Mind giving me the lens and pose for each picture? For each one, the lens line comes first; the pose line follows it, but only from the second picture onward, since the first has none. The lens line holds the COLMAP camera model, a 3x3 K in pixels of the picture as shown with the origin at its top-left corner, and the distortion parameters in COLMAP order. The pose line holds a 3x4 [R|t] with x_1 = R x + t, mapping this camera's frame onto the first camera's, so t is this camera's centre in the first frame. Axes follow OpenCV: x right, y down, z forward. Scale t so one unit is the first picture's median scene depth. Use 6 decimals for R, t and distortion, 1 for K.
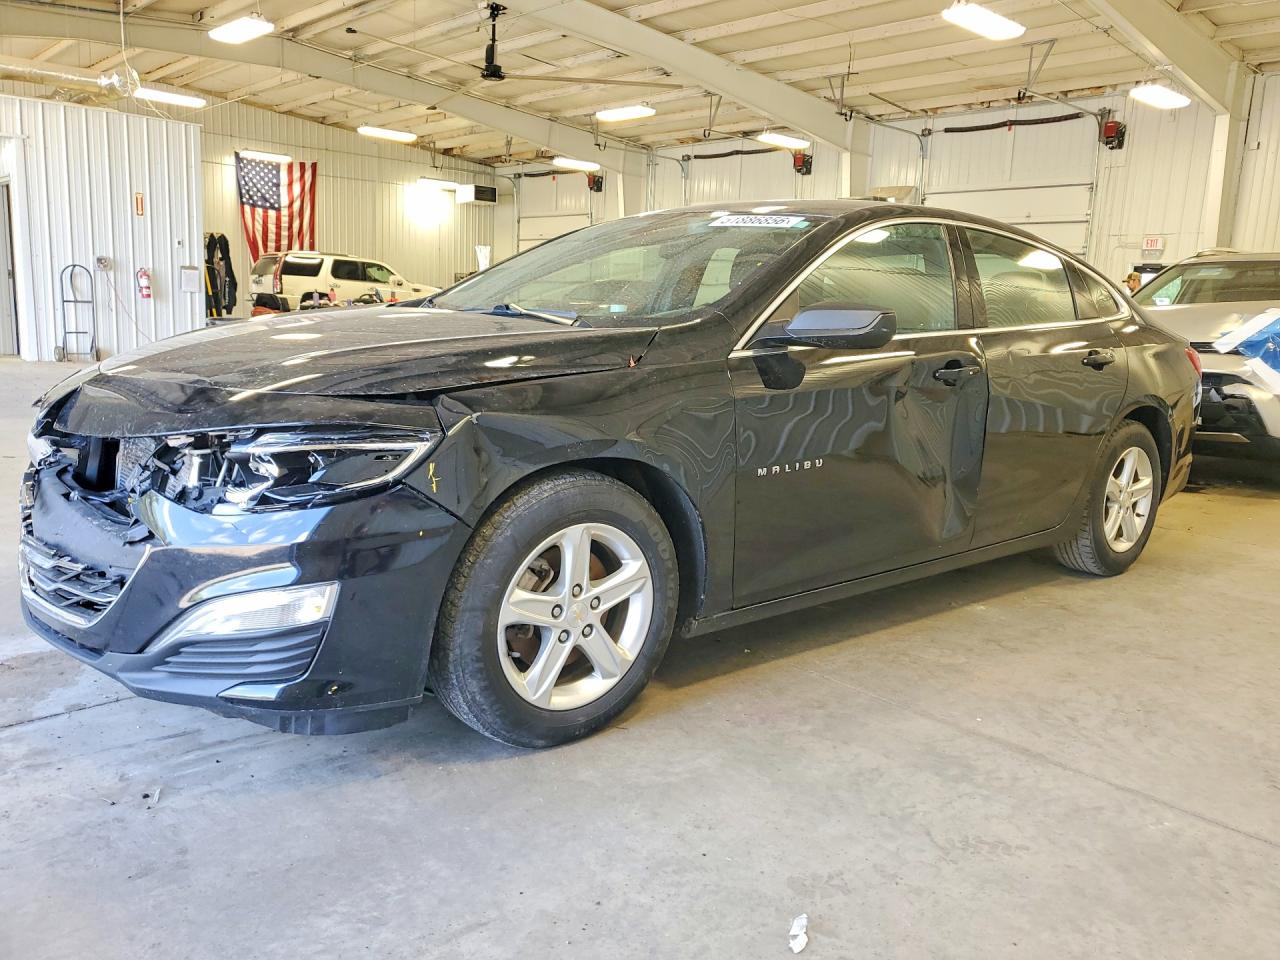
lens RADIAL K [[1028.0, 0, 645.1], [0, 1028.0, 477.5], [0, 0, 1]] dist [0.037223, 0.016587]
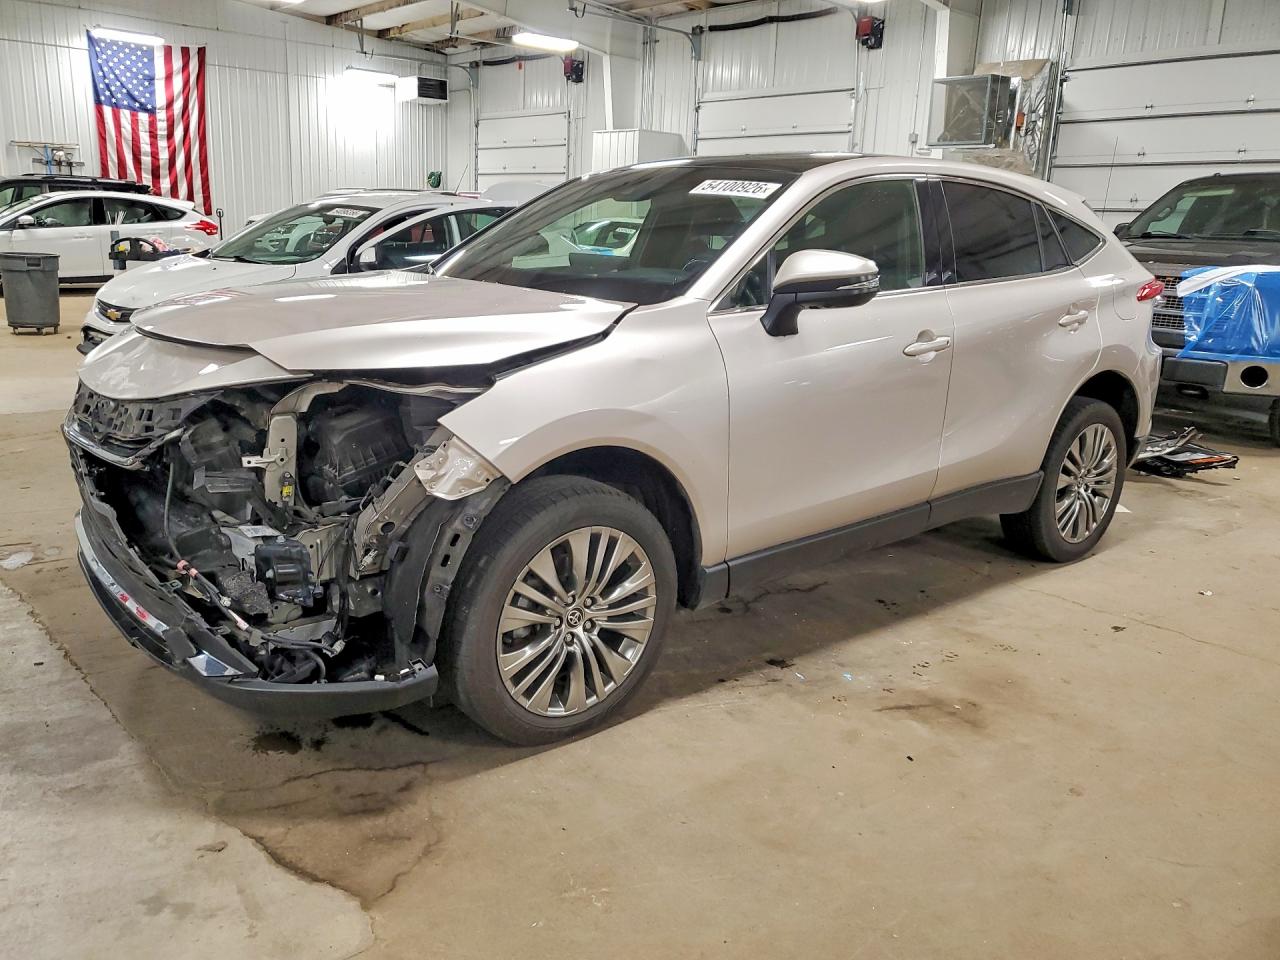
lens RADIAL K [[1028.0, 0, 633.8], [0, 1028.0, 479.6], [0, 0, 1]] dist [0.037223, 0.016587]
pose [[0.999923, -0.011276, -0.005124, -0.004415], [0.011670, 0.996333, 0.084766, -0.052994], [0.004150, -0.084819, 0.996388, 0.226238]]
